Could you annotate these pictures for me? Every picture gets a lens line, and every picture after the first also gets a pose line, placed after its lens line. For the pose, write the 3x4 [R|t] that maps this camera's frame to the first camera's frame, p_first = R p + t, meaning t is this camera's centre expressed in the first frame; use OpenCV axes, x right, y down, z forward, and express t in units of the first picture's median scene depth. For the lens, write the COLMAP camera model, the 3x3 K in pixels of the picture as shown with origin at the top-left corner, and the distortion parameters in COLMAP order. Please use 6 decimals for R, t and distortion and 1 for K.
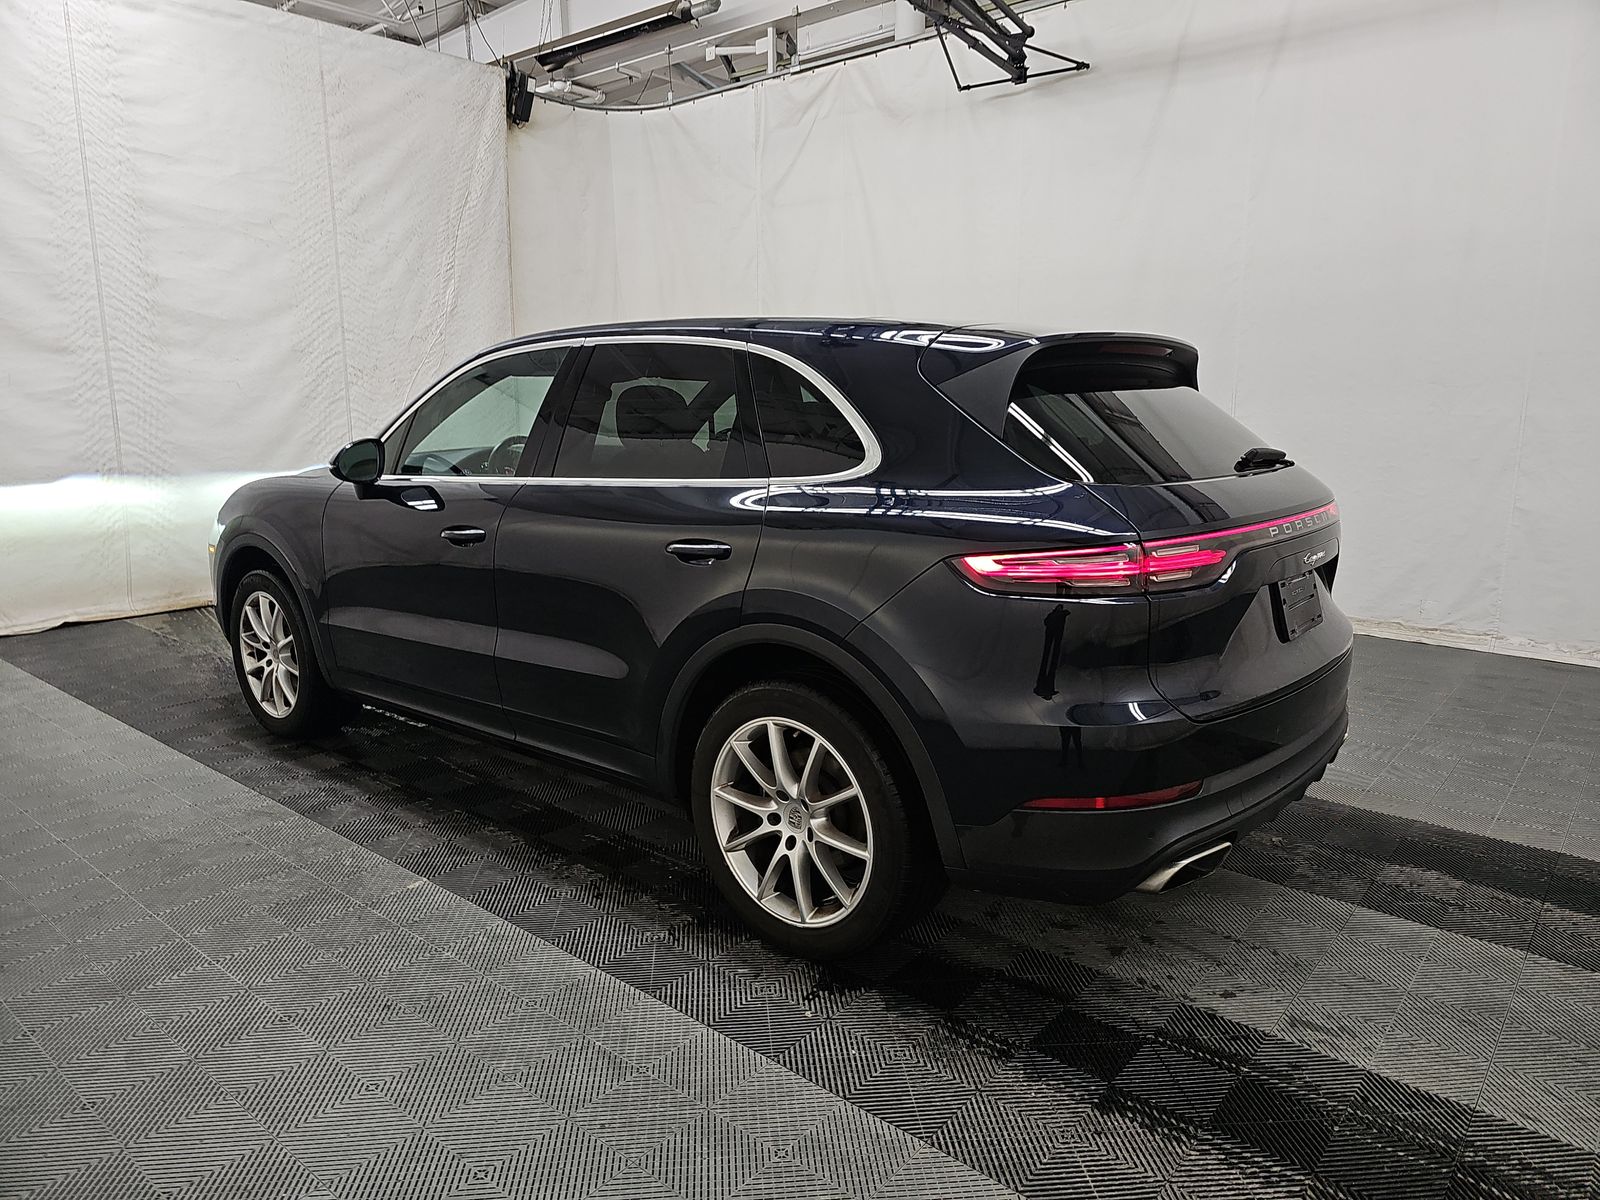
lens RADIAL K [[1037.8, 0, 800.0], [0, 1037.8, 600.0], [0, 0, 1]] dist [0.069666, -0.076158]
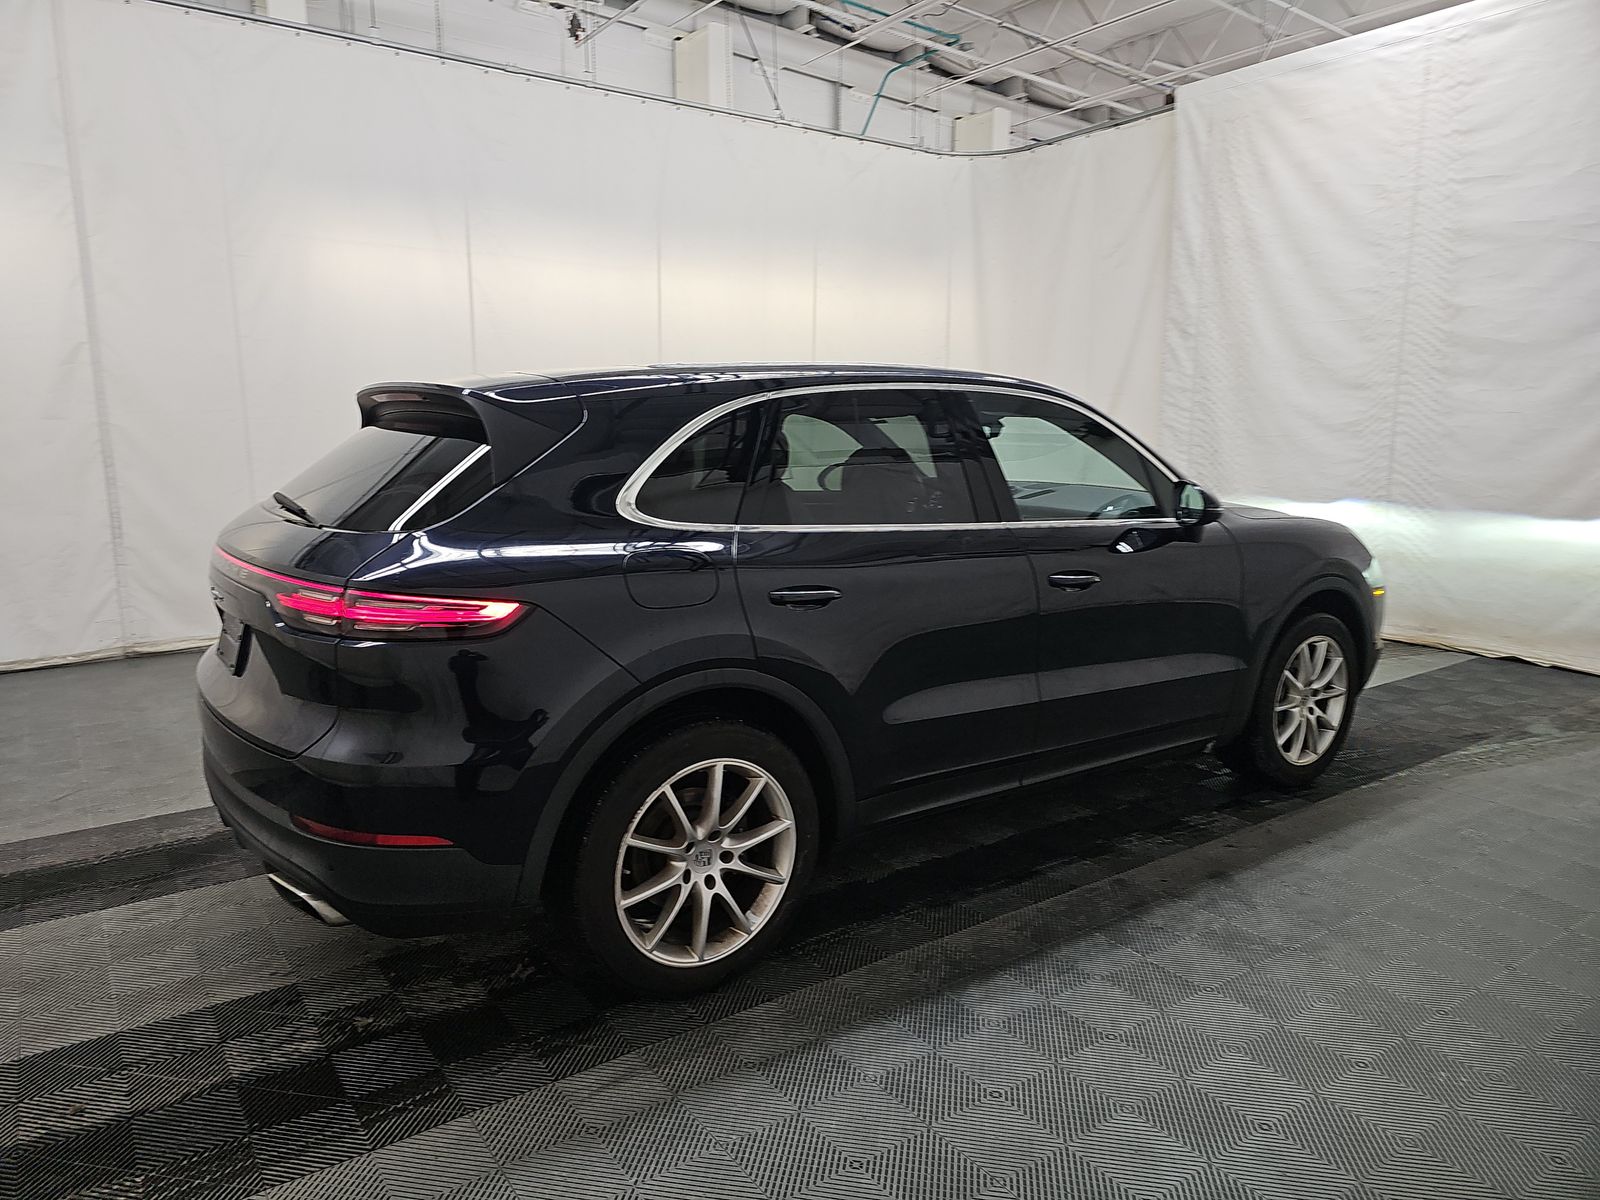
lens RADIAL K [[1037.8, 0, 800.0], [0, 1037.8, 600.0], [0, 0, 1]] dist [0.069666, -0.076158]
pose [[-0.260675, 0.161883, -0.951758, 0.526333], [-0.187421, 0.958601, 0.214379, -0.142364], [0.947060, 0.234263, -0.219543, 0.706206]]
